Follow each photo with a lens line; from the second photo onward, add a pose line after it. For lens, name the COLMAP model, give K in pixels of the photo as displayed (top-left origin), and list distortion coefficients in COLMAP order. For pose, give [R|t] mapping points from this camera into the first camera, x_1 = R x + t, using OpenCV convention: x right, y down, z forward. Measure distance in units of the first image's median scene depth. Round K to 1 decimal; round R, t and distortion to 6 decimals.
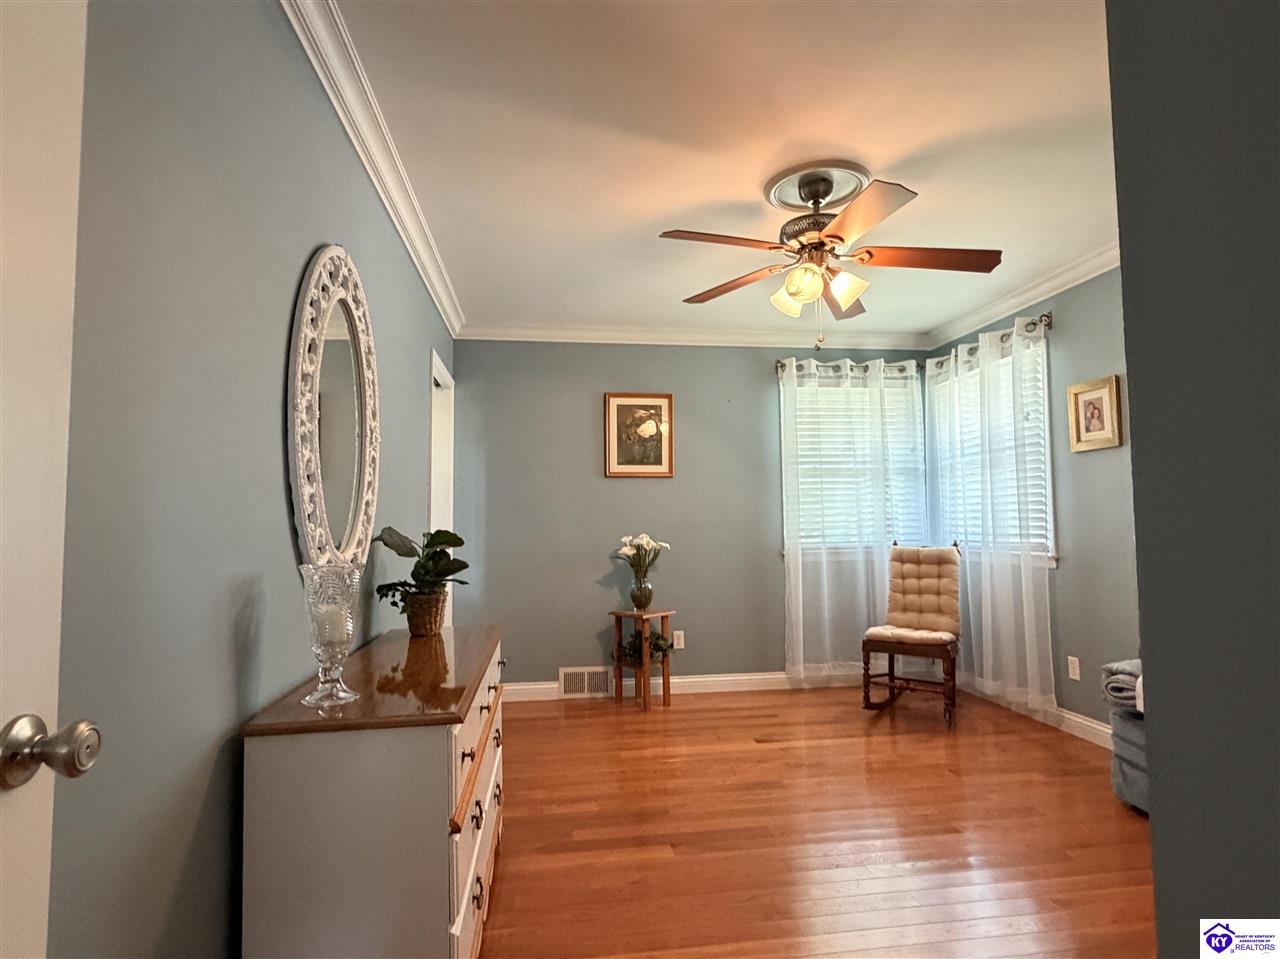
lens RADIAL K [[672.0, 0, 638.4], [0, 672.0, 480.9], [0, 0, 1]] dist [0.001070, -0.000034]
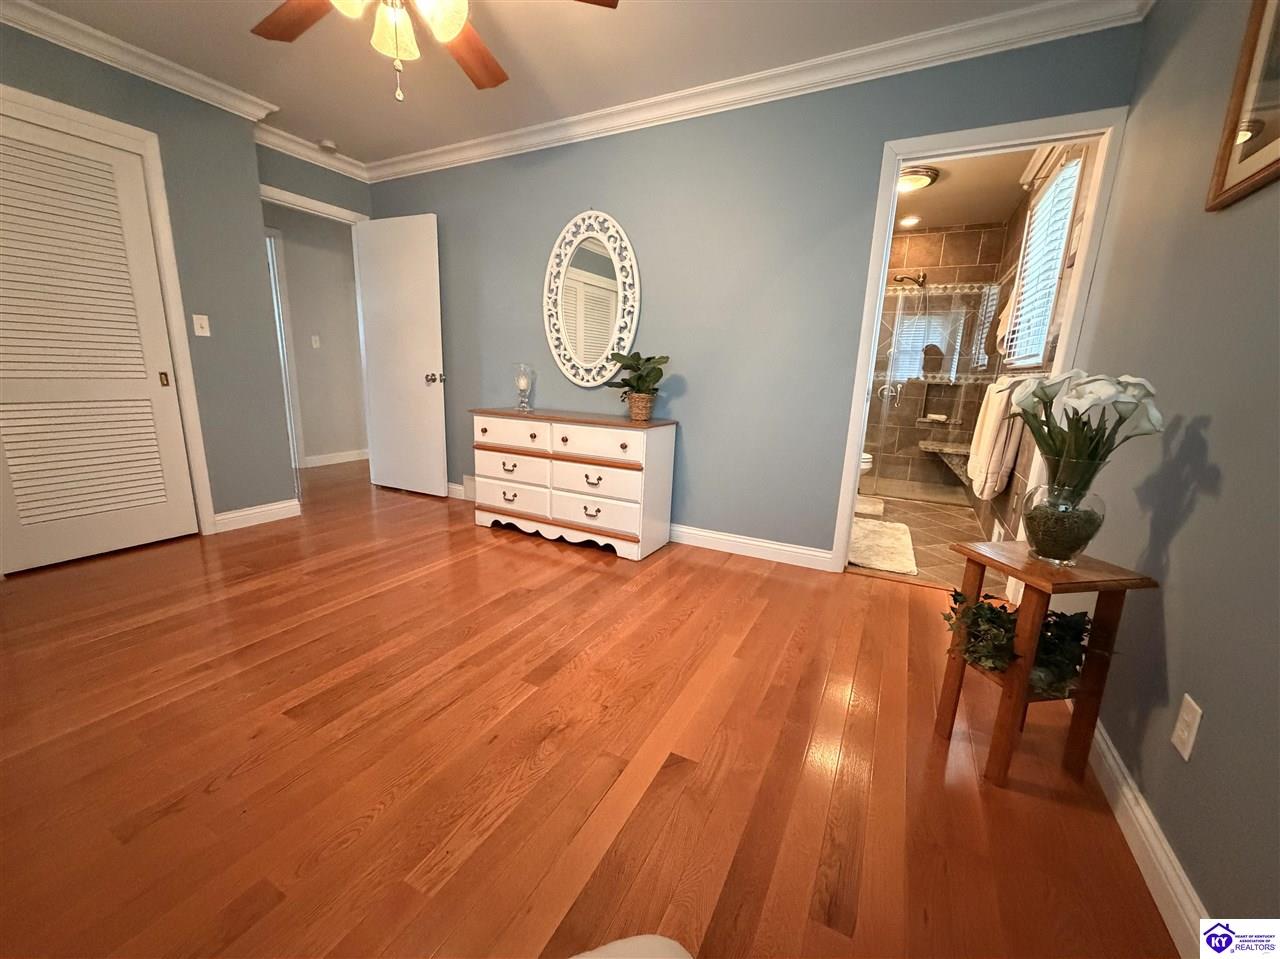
lens RADIAL K [[538.3, 0, 640.0], [0, 538.3, 479.5], [0, 0, 1]] dist [0.002208, 0.000083]
pose [[-0.593927, 0.169672, -0.786424, 0.399598], [0.034606, 0.981991, 0.185730, 0.070860], [0.803774, 0.083095, -0.589103, 0.978412]]
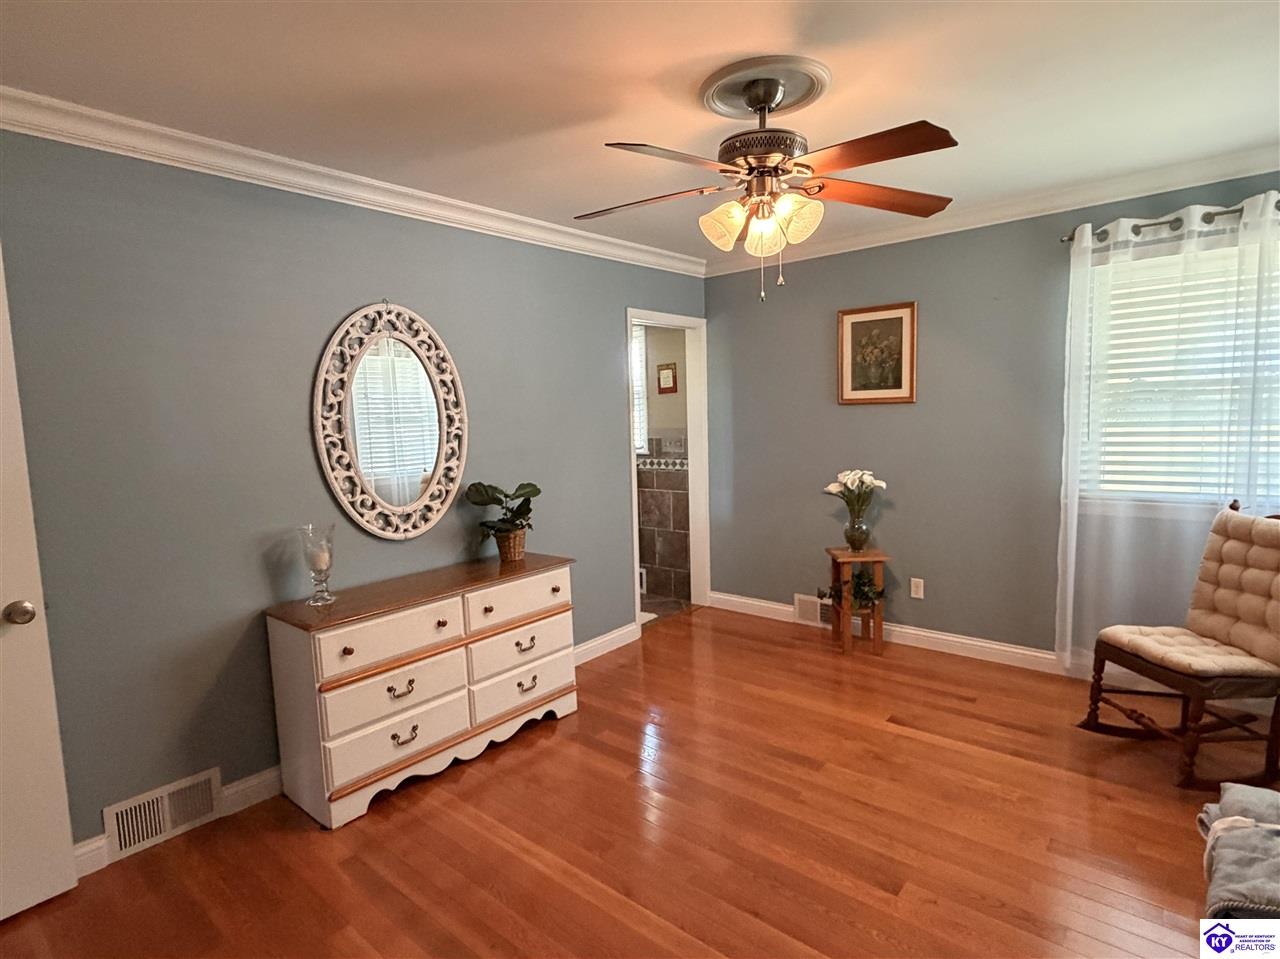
lens RADIAL K [[672.0, 0, 638.4], [0, 672.0, 480.9], [0, 0, 1]] dist [0.001070, -0.000034]
pose [[0.669133, 0.065960, -0.740210, 0.471425], [0.072851, 0.985433, 0.153668, -0.066414], [0.739564, -0.156749, 0.654580, 0.177686]]
